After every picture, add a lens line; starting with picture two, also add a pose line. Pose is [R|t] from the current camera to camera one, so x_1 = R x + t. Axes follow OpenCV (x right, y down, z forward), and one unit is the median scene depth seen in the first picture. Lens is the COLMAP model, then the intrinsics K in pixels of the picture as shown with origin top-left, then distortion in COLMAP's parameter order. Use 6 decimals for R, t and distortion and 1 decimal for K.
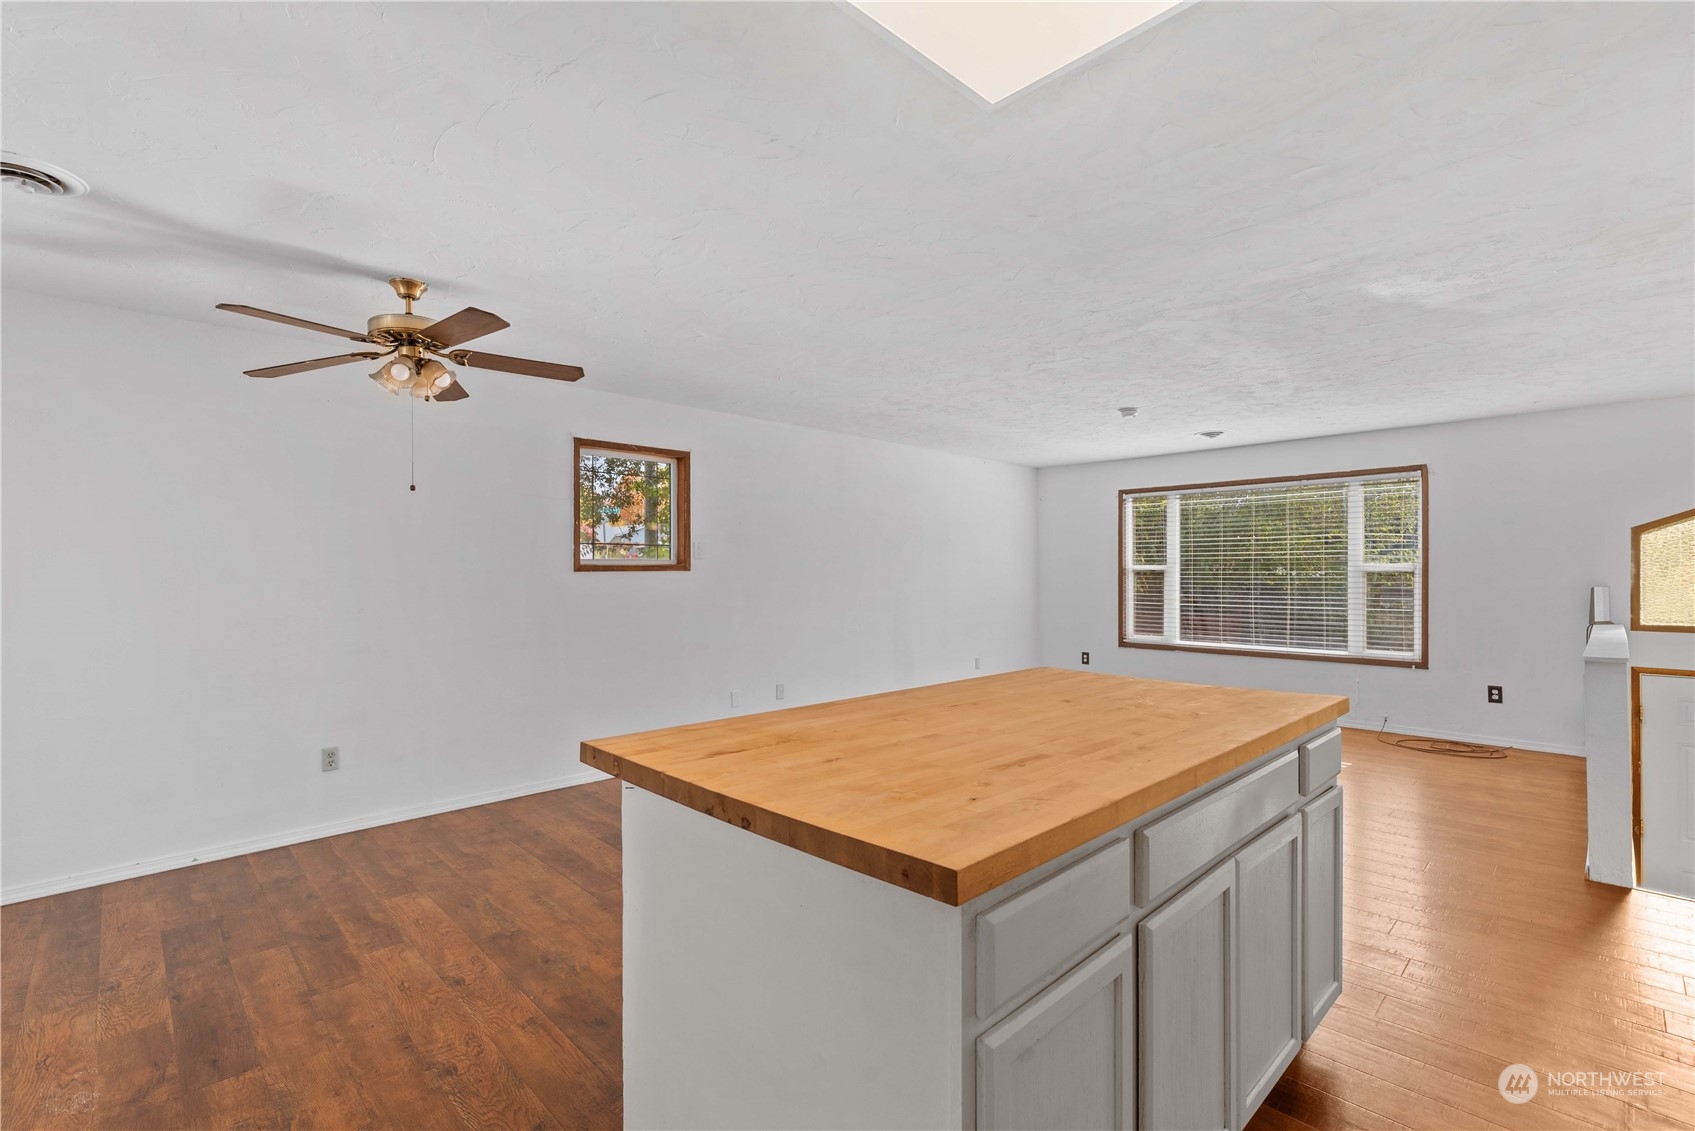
lens RADIAL K [[744.2, 0, 838.5], [0, 744.2, 574.3], [0, 0, 1]] dist [0.004137, -0.001396]
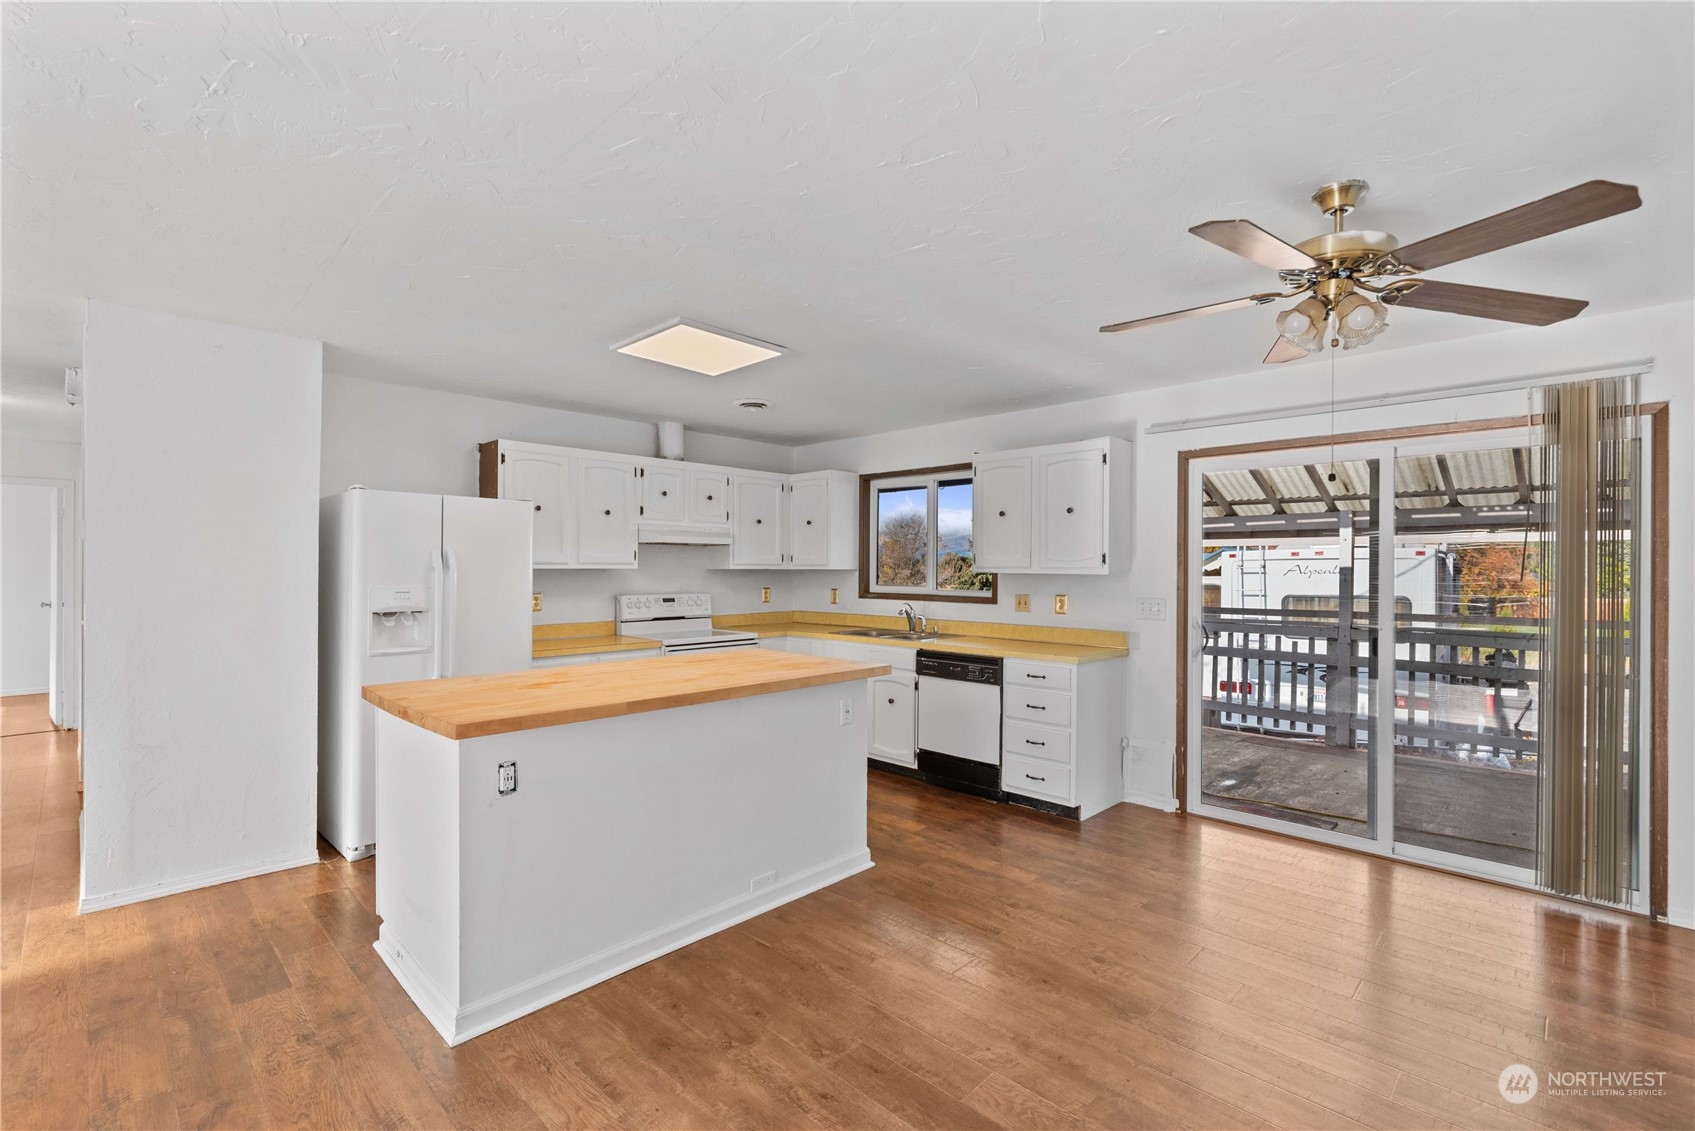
lens RADIAL K [[744.2, 0, 851.5], [0, 744.2, 573.9], [0, 0, 1]] dist [0.004137, -0.001396]
pose [[-0.999529, -0.000237, -0.030694, -0.041437], [-0.000559, 0.999945, 0.010467, -0.014557], [0.030690, 0.010480, -0.999474, 0.804249]]
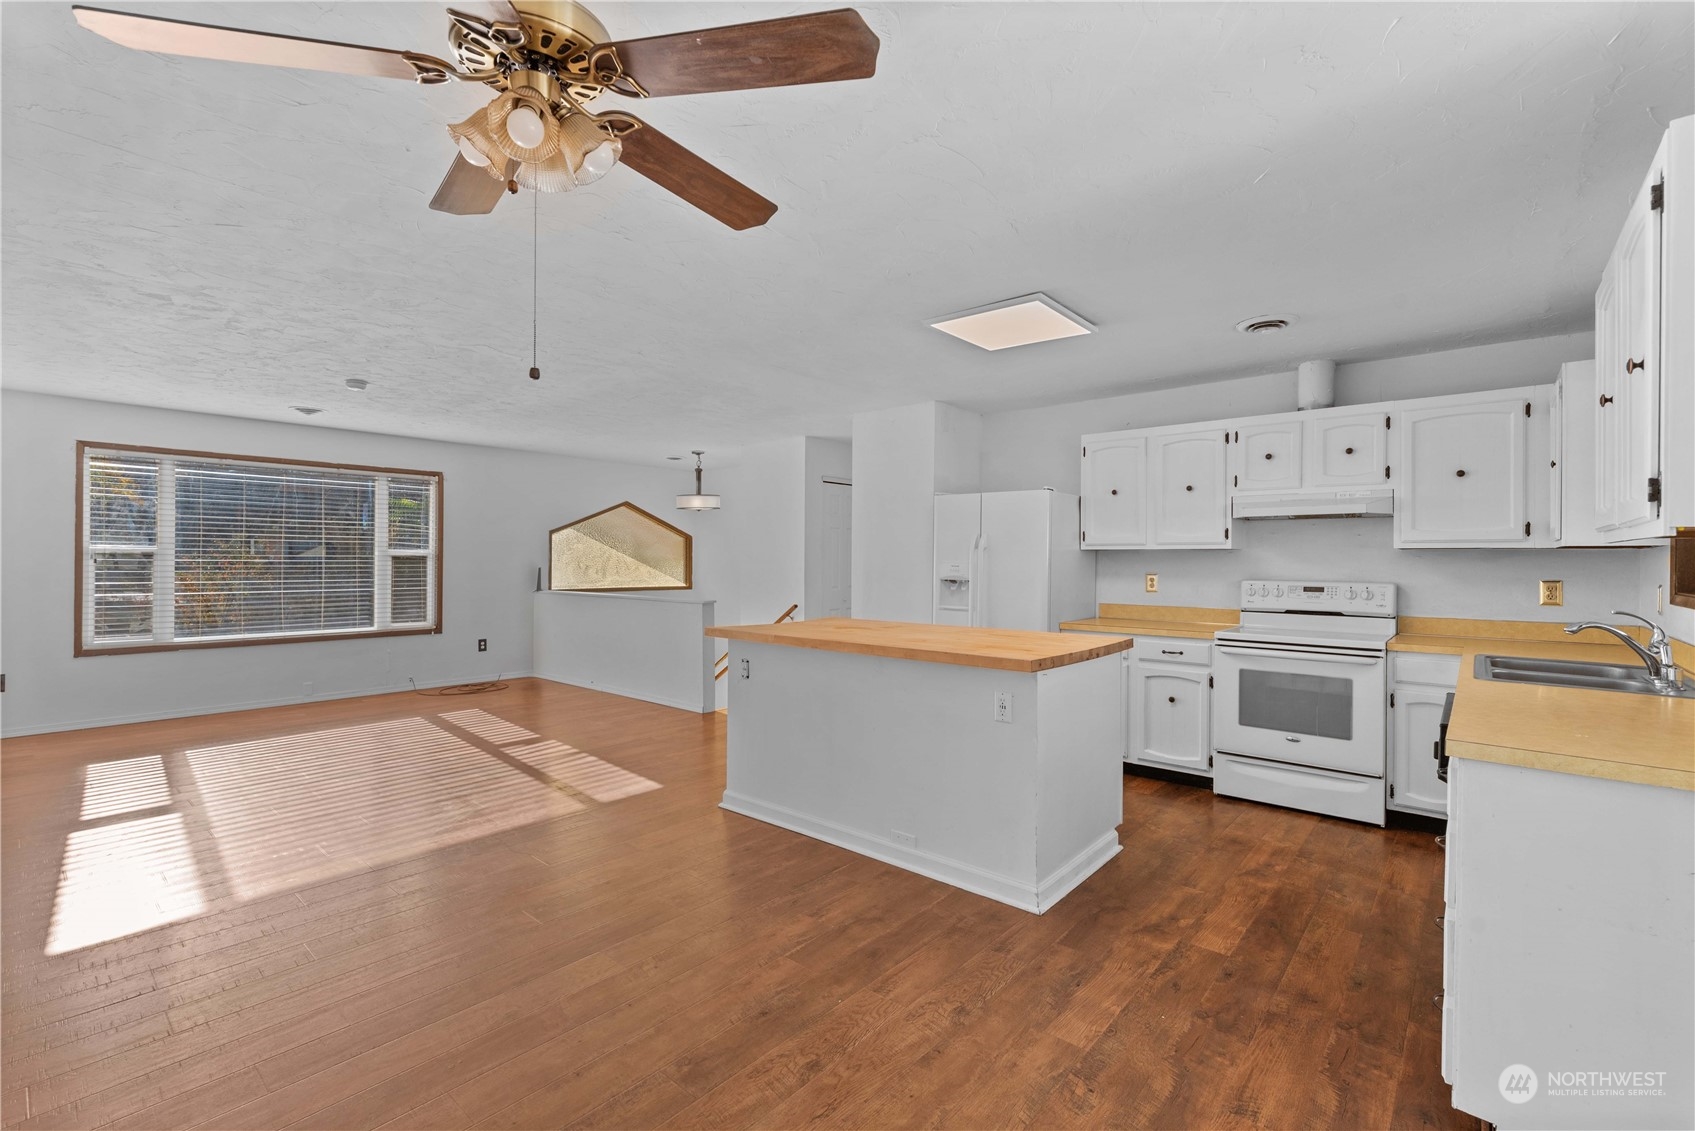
lens RADIAL K [[744.2, 0, 856.0], [0, 744.2, 558.7], [0, 0, 1]] dist [0.004137, -0.001396]
pose [[-0.094896, 0.003884, 0.995480, -0.505208], [-0.004301, 0.999981, -0.004312, 0.002333], [-0.995478, -0.004691, -0.094877, 0.397484]]
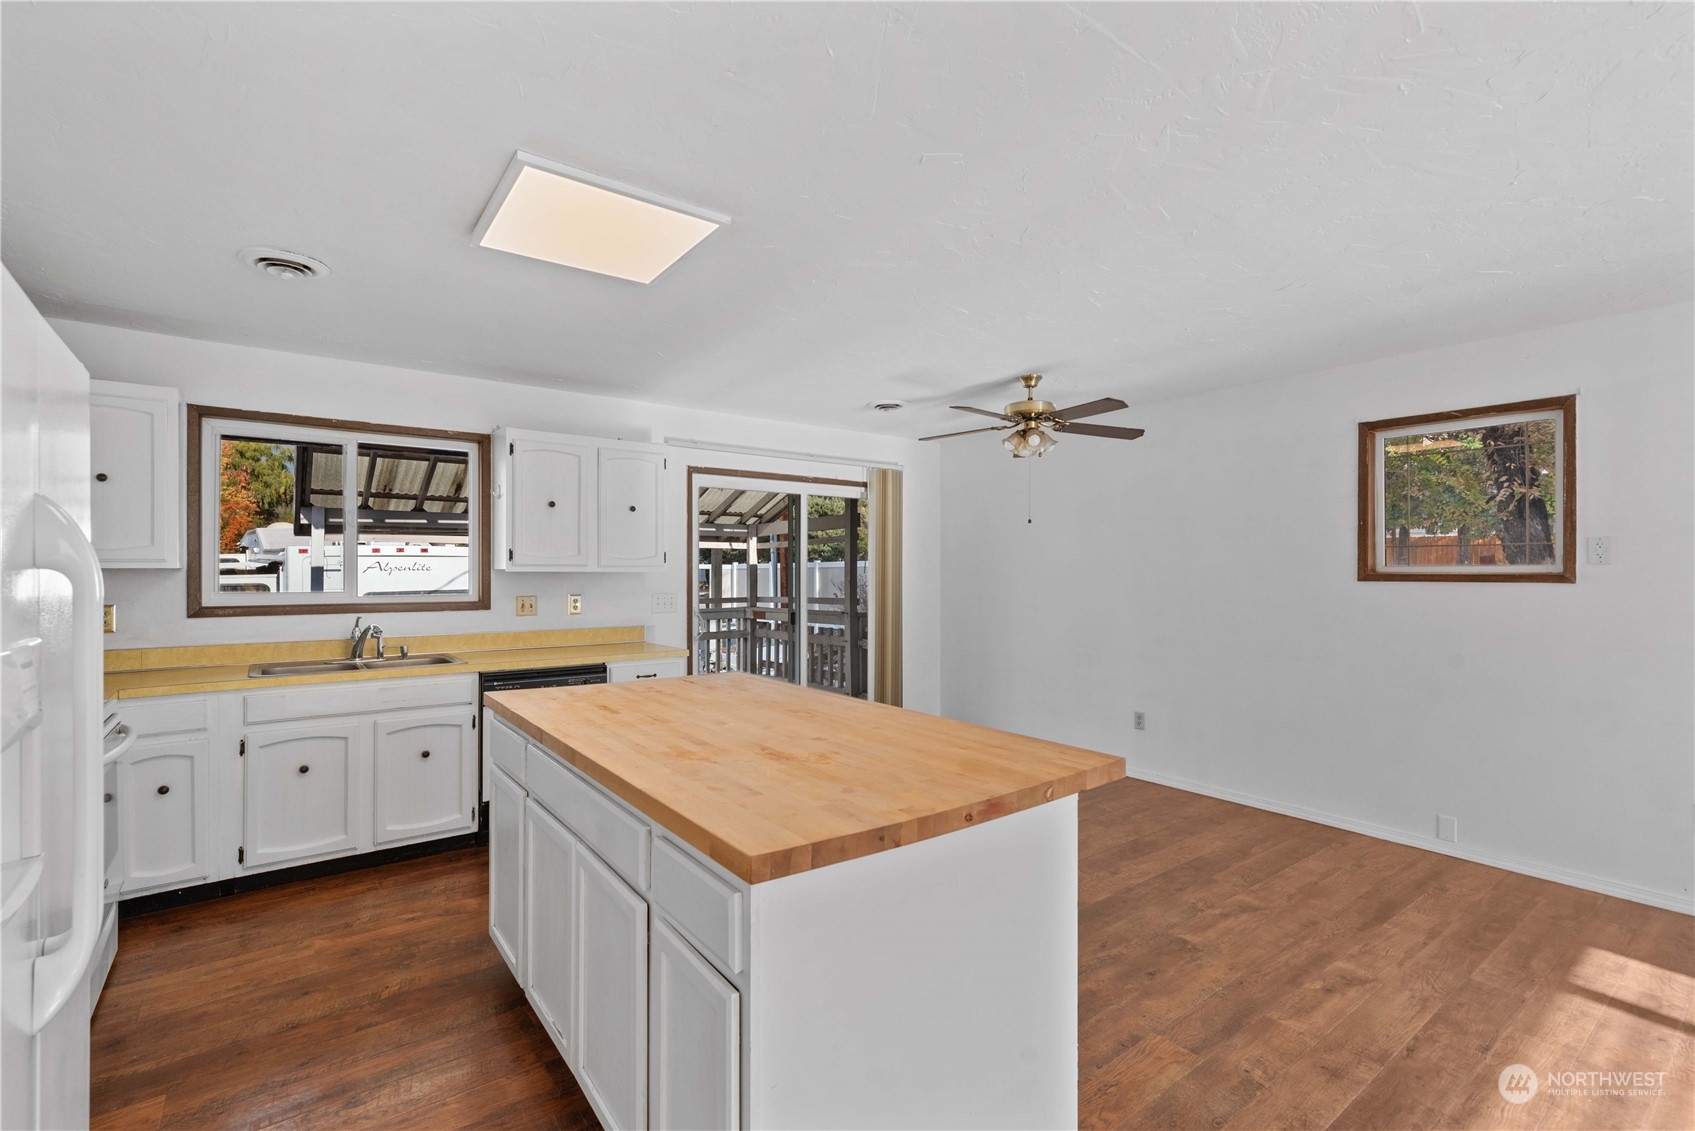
lens RADIAL K [[744.2, 0, 847.0], [0, 744.2, 570.9], [0, 0, 1]] dist [0.004137, -0.001396]
pose [[-0.114266, 0.007089, -0.993425, 0.417108], [-0.004507, 0.999961, 0.007654, -0.014570], [0.993440, 0.005352, -0.114230, 0.389567]]
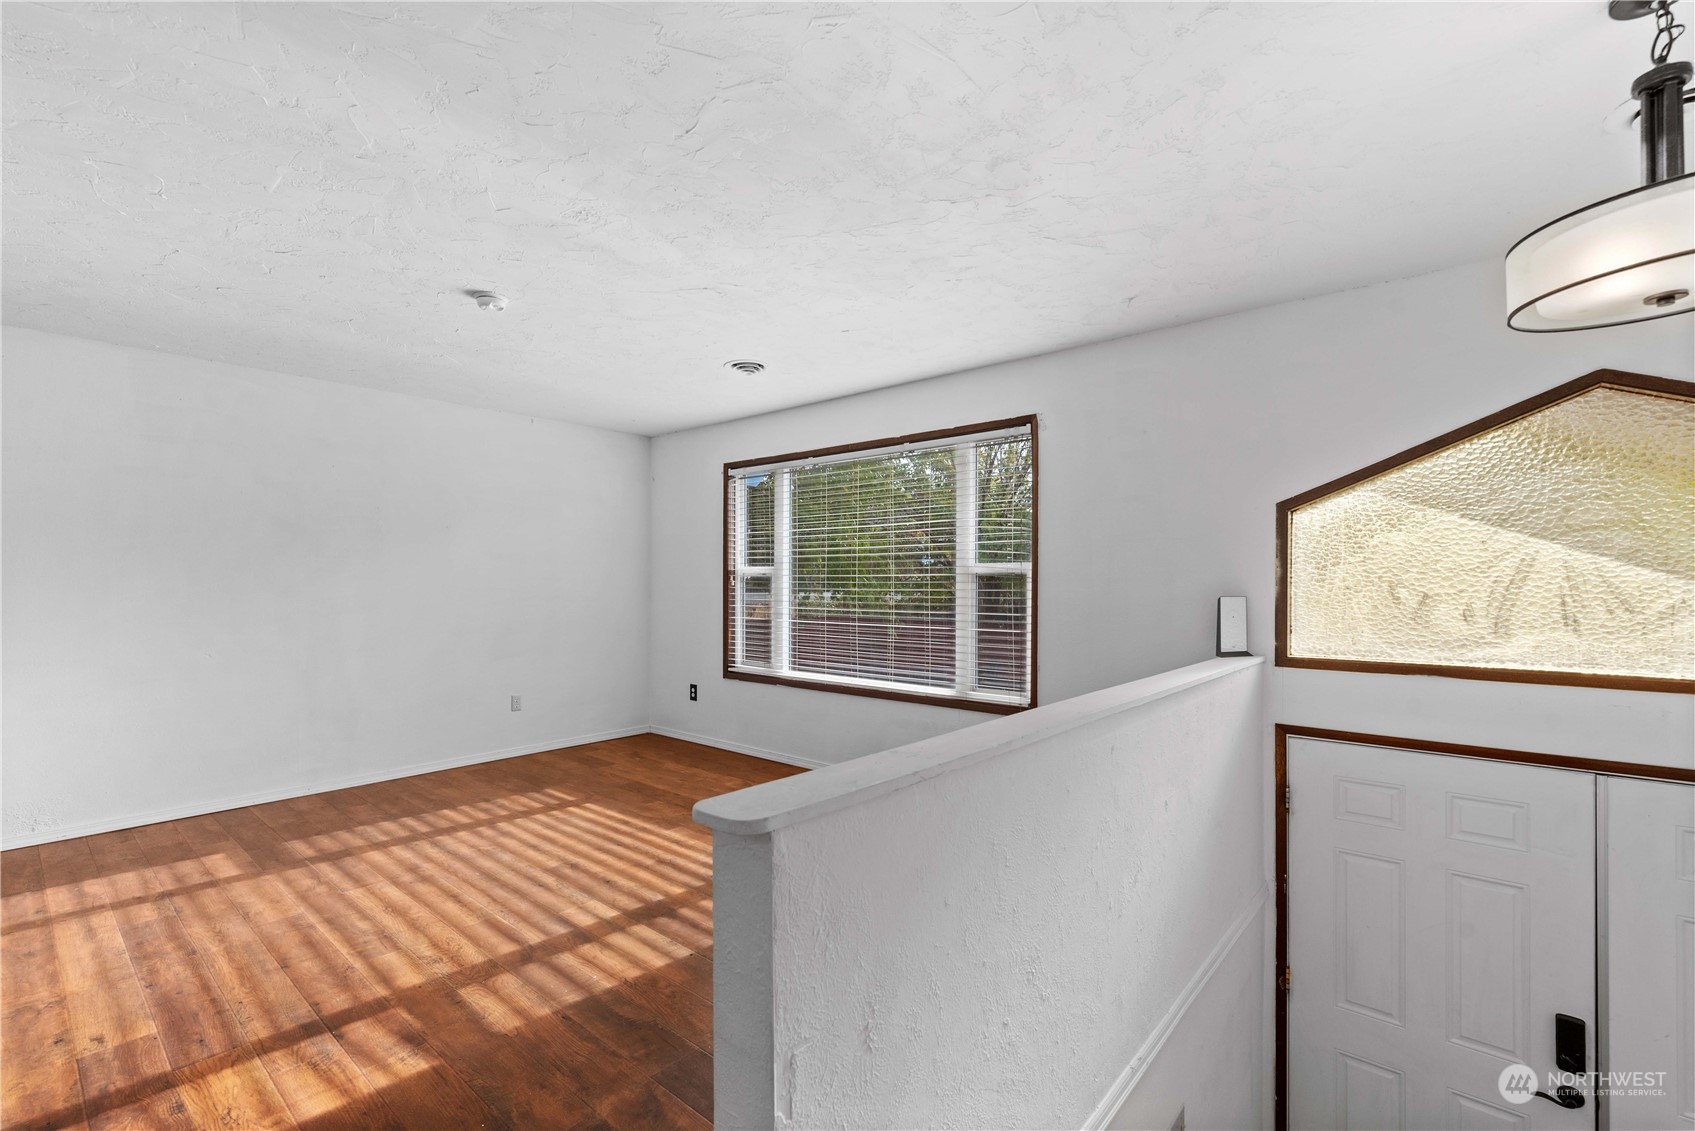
lens RADIAL K [[744.2, 0, 831.3], [0, 744.2, 586.4], [0, 0, 1]] dist [0.004137, -0.001396]
pose [[0.997000, 0.000806, 0.077391, 0.524908], [-0.001175, 0.999988, 0.004728, 0.004339], [-0.077387, -0.004805, 0.996990, 0.330374]]
